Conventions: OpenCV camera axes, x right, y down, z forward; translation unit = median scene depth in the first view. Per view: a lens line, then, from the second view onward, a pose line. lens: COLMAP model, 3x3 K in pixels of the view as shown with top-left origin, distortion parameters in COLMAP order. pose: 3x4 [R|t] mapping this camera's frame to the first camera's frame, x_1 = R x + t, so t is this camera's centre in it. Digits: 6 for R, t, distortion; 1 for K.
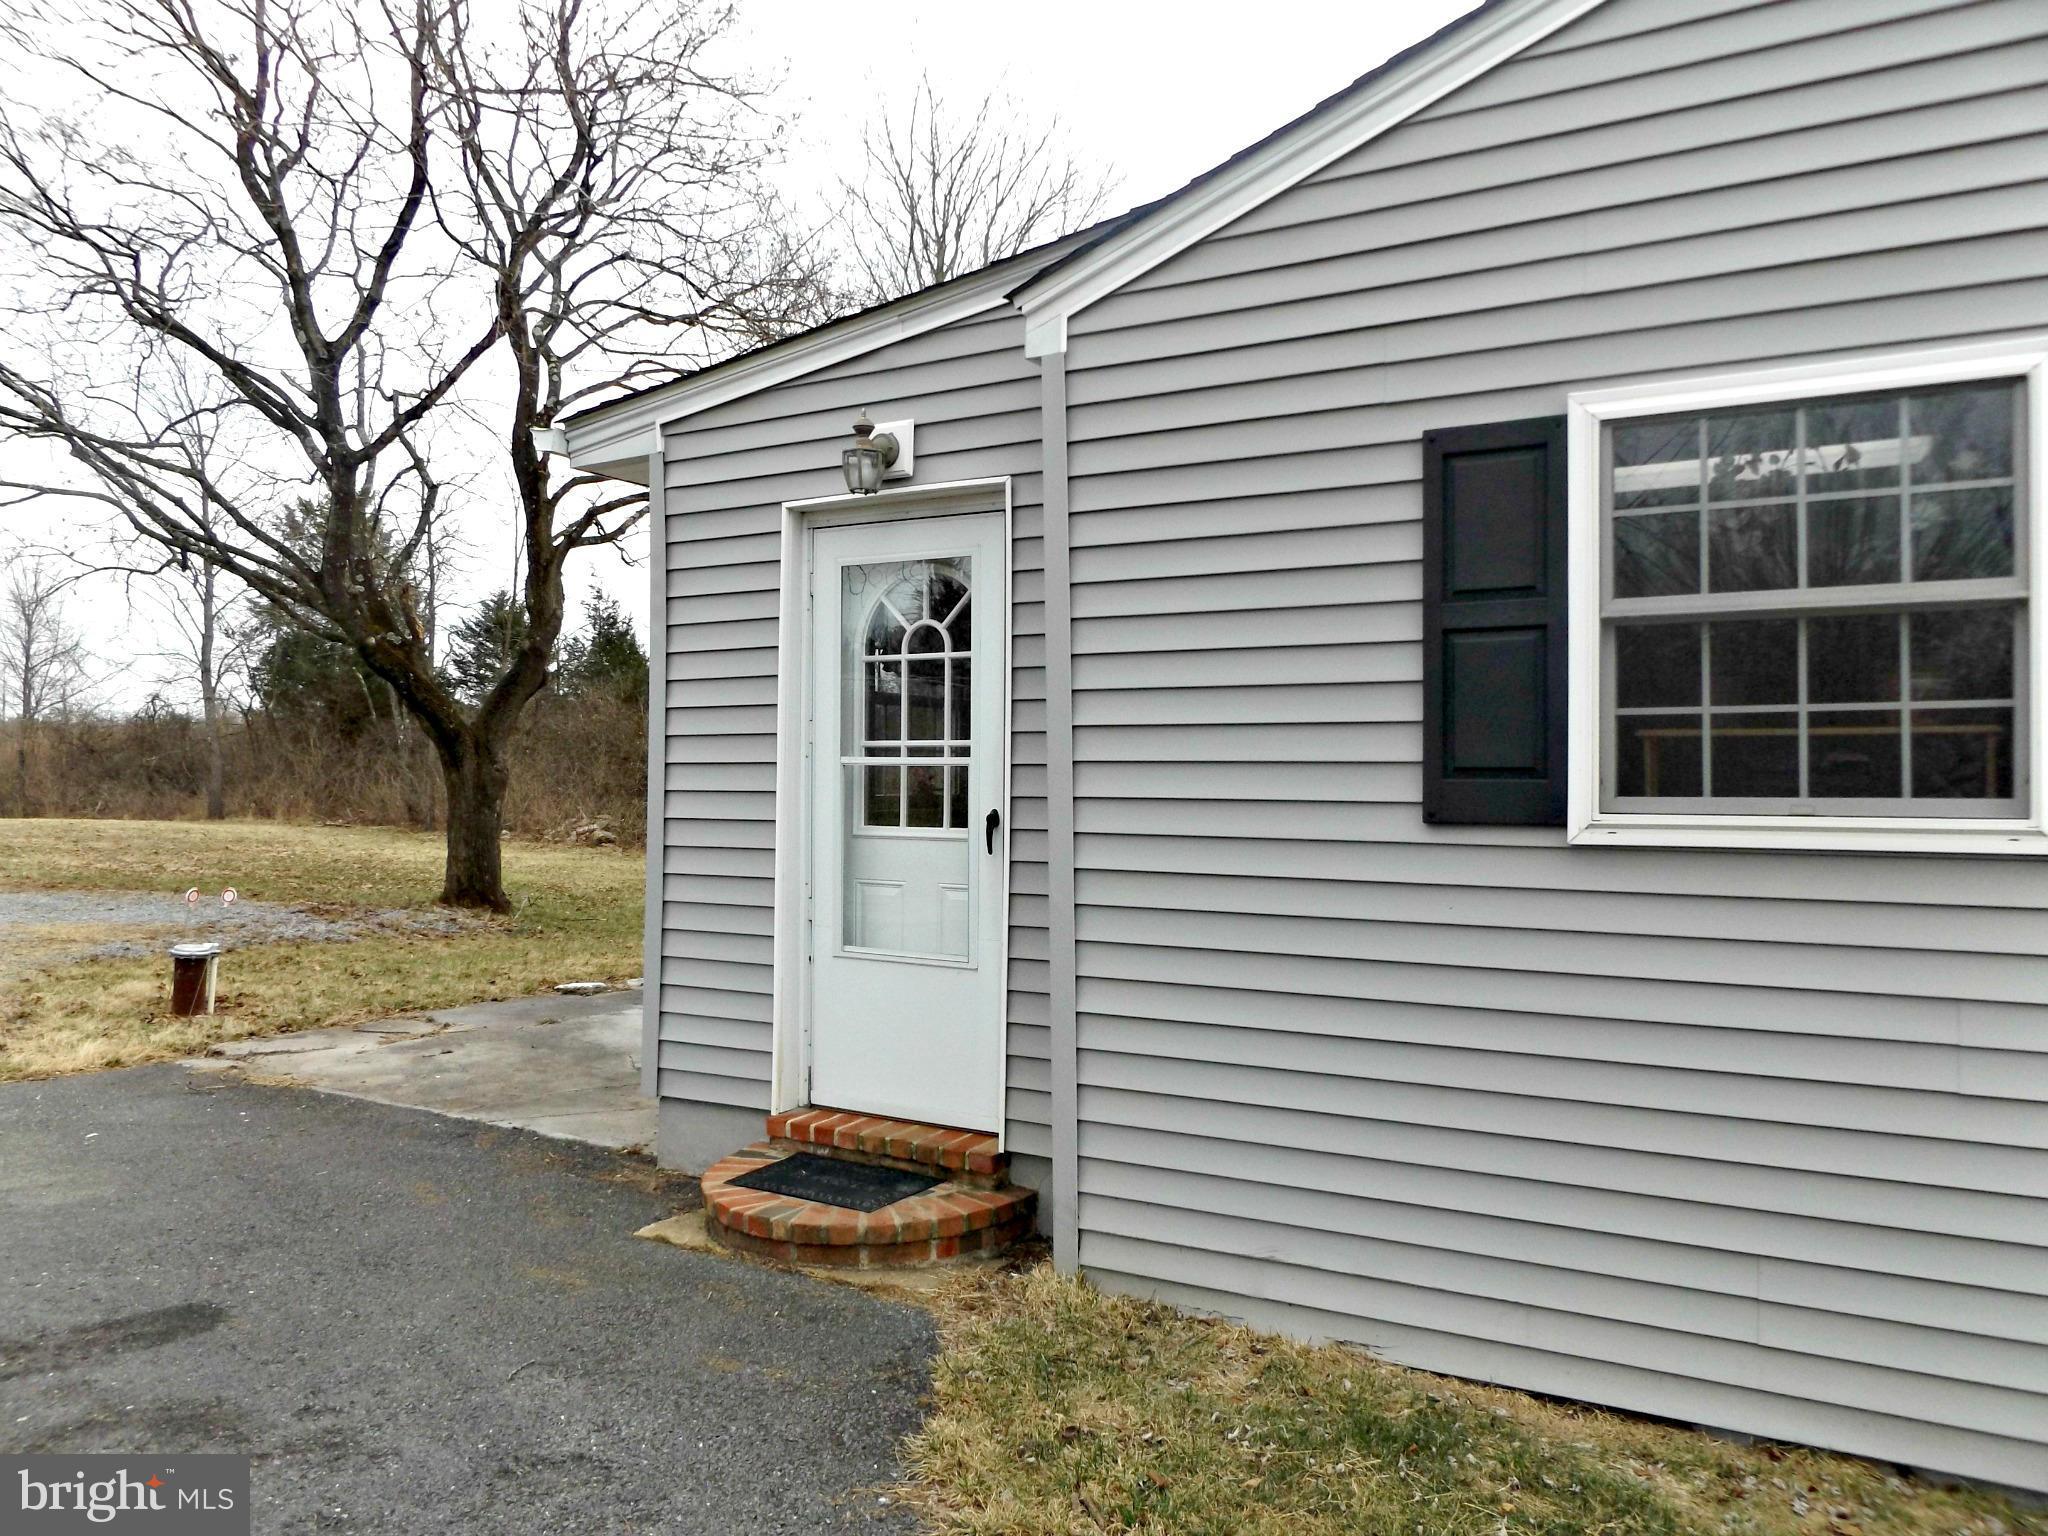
lens RADIAL K [[1512.6, 0, 1024.7], [0, 1512.6, 761.0], [0, 0, 1]] dist [-0.007964, -0.006869]
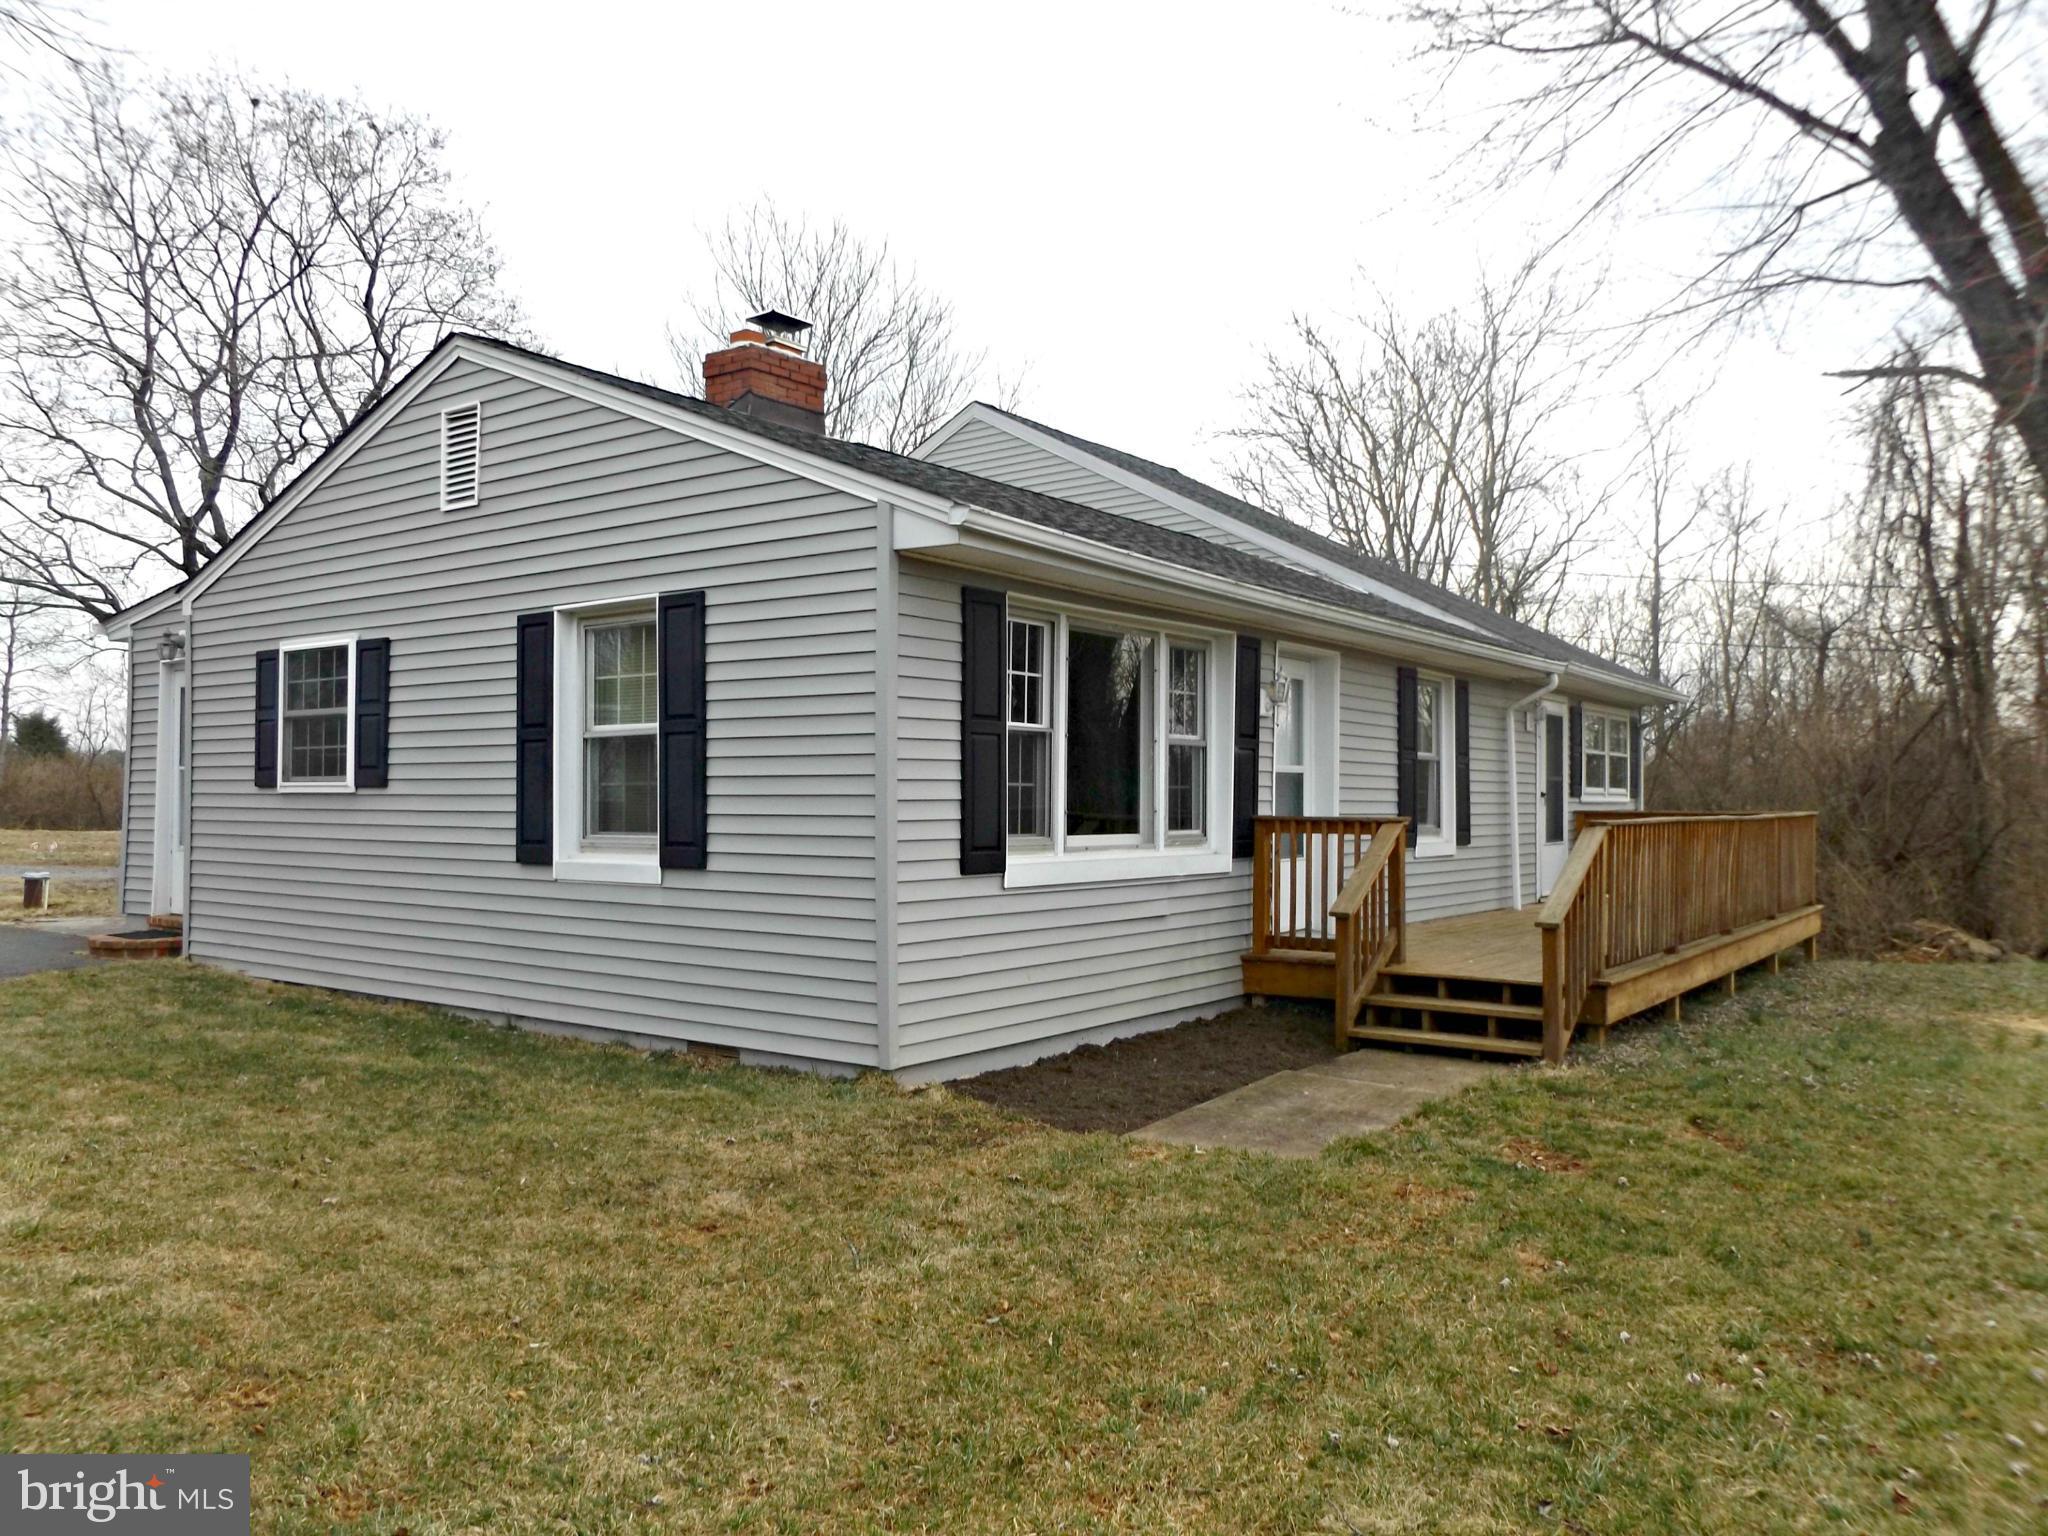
lens RADIAL K [[1512.6, 0, 1021.9], [0, 1512.6, 781.7], [0, 0, 1]] dist [-0.007964, -0.006869]
pose [[0.994399, 0.001861, -0.105676, 1.902903], [-0.002737, 0.999963, -0.008150, 0.047177], [0.105657, 0.008394, 0.994367, -1.608799]]
